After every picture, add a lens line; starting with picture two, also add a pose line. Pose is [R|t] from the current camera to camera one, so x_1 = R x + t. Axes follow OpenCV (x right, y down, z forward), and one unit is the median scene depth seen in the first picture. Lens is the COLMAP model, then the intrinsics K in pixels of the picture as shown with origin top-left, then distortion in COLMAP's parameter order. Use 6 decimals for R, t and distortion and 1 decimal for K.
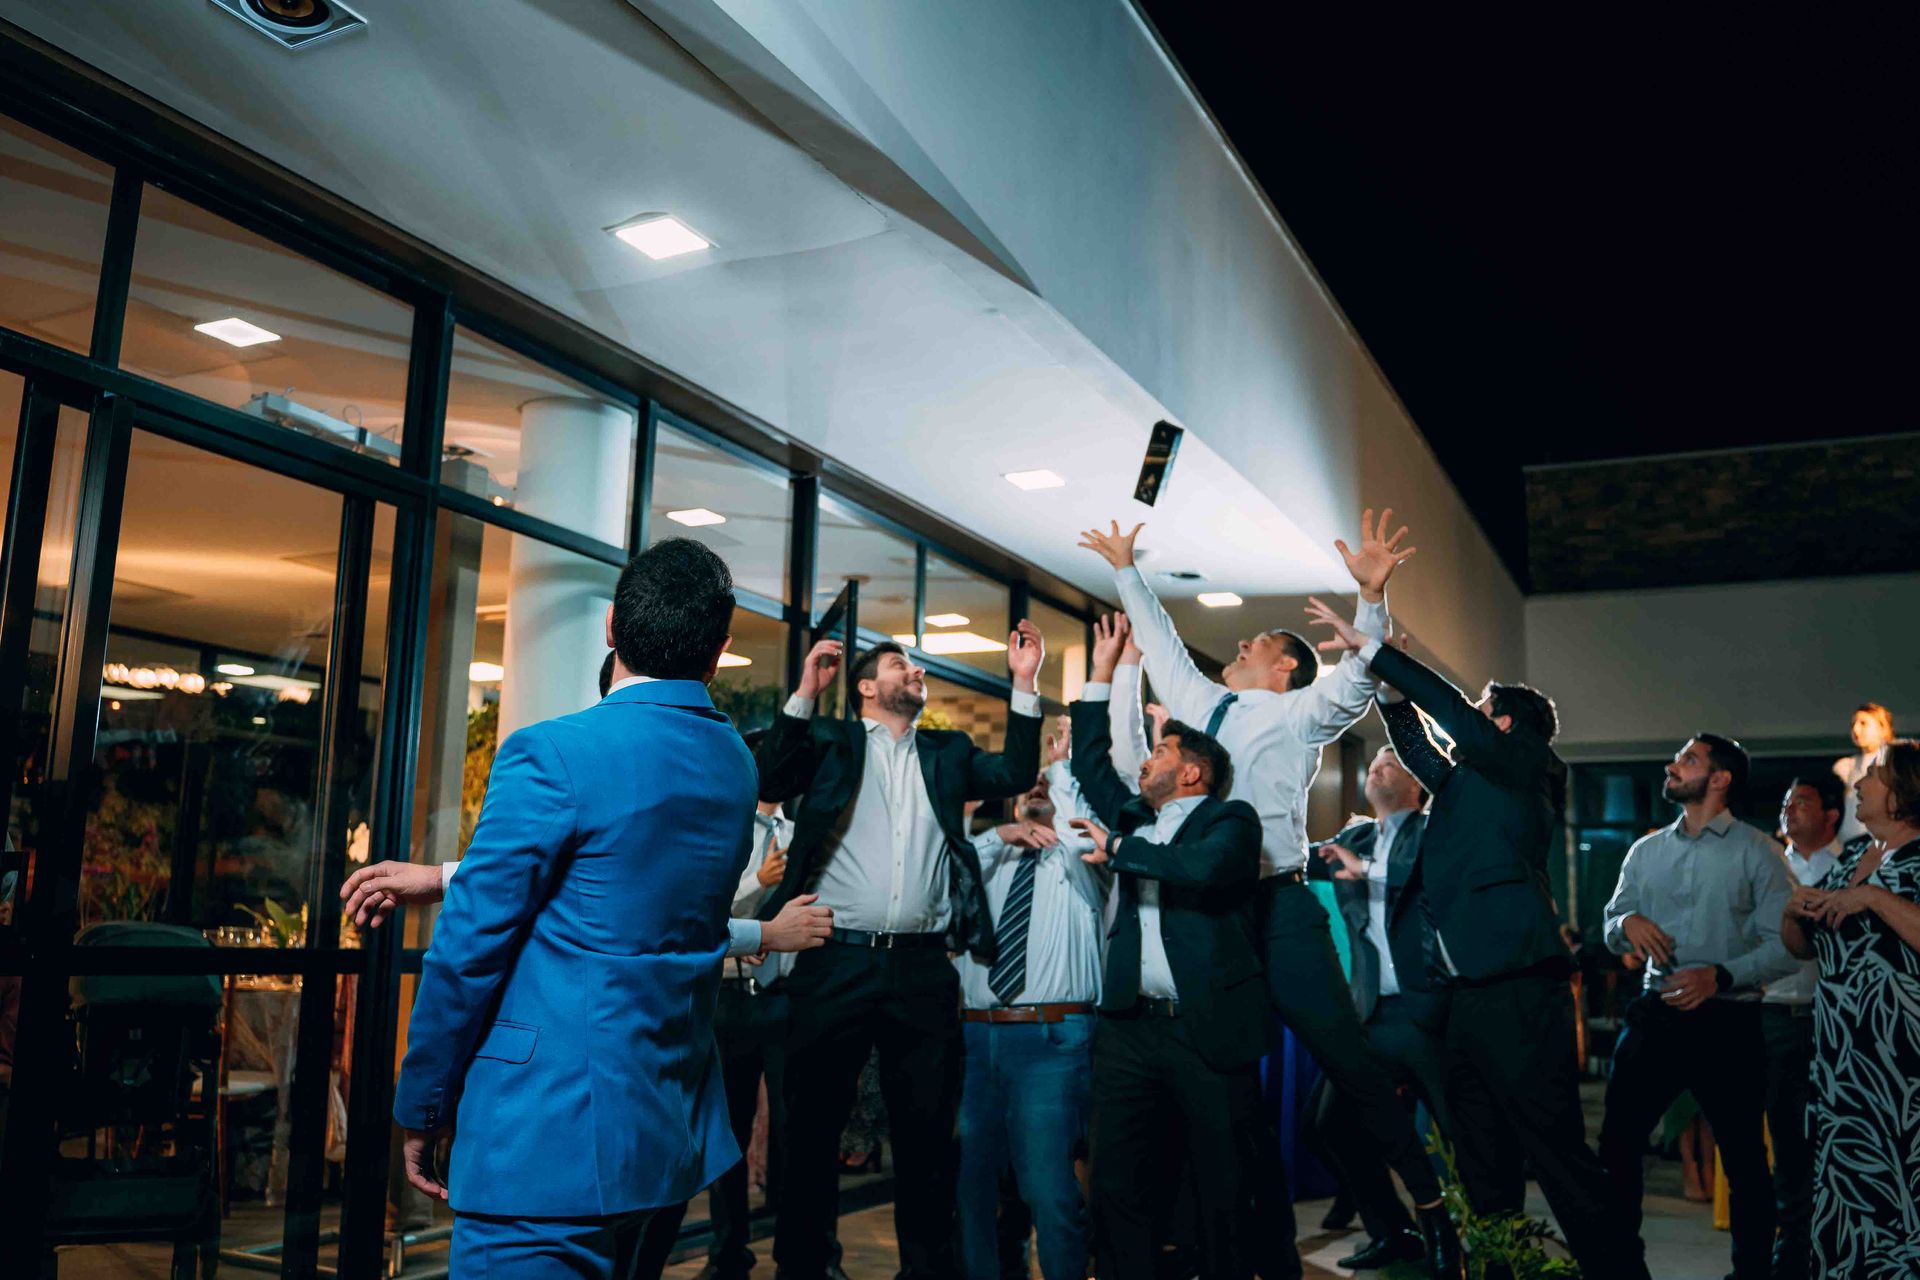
lens RADIAL K [[1571.2, 0, 960.0], [0, 1571.2, 640.0], [0, 0, 1]] dist [-0.004133, 0.003162]
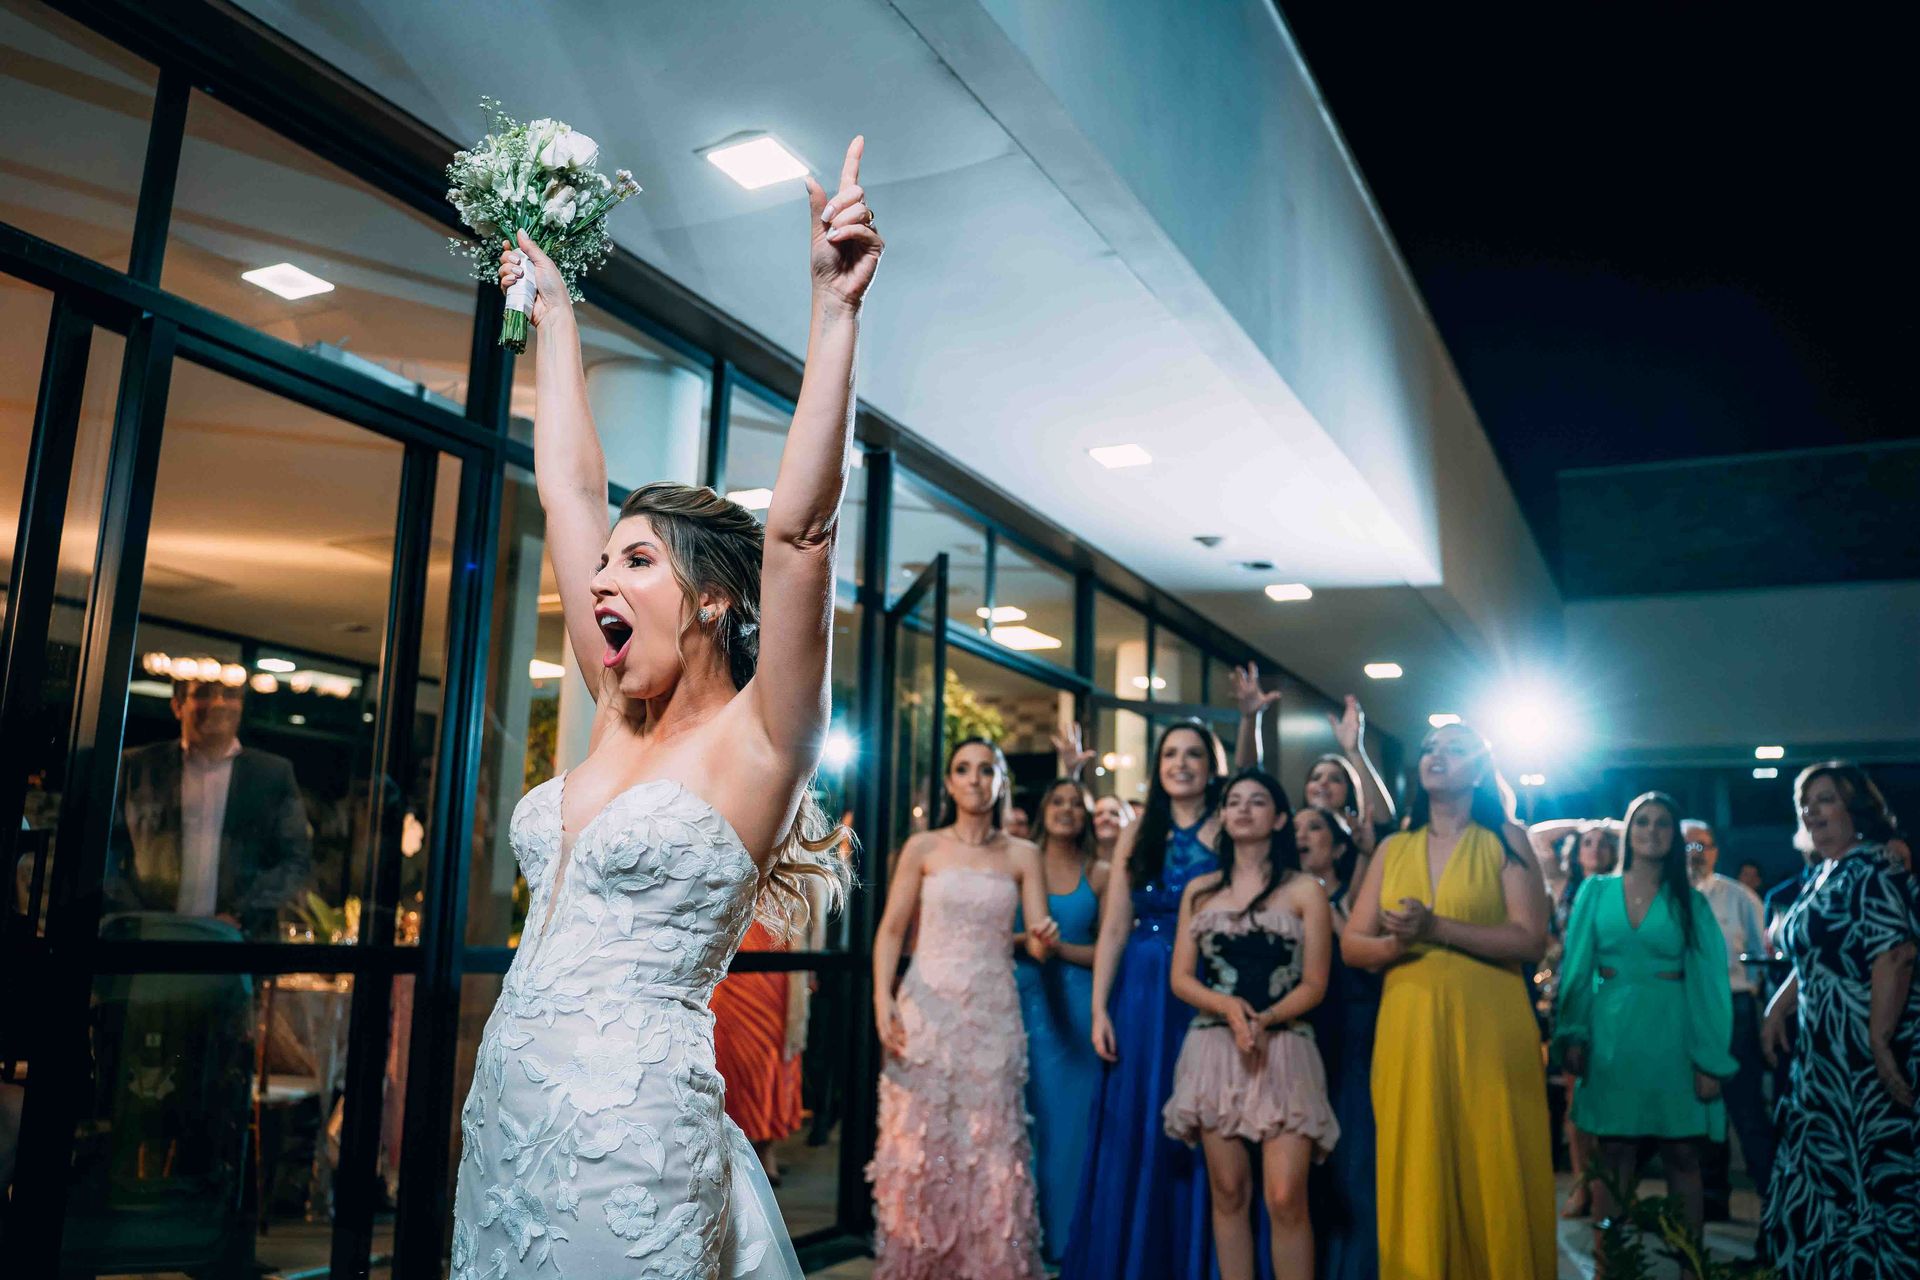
lens RADIAL K [[1528.0, 0, 960.2], [0, 1528.0, 624.1], [0, 0, 1]] dist [-0.005976, -0.004893]
pose [[0.999941, 0.005075, -0.009635, -0.047976], [-0.005243, 0.999834, -0.017472, 0.019526], [0.009545, 0.017521, 0.999801, 0.094527]]
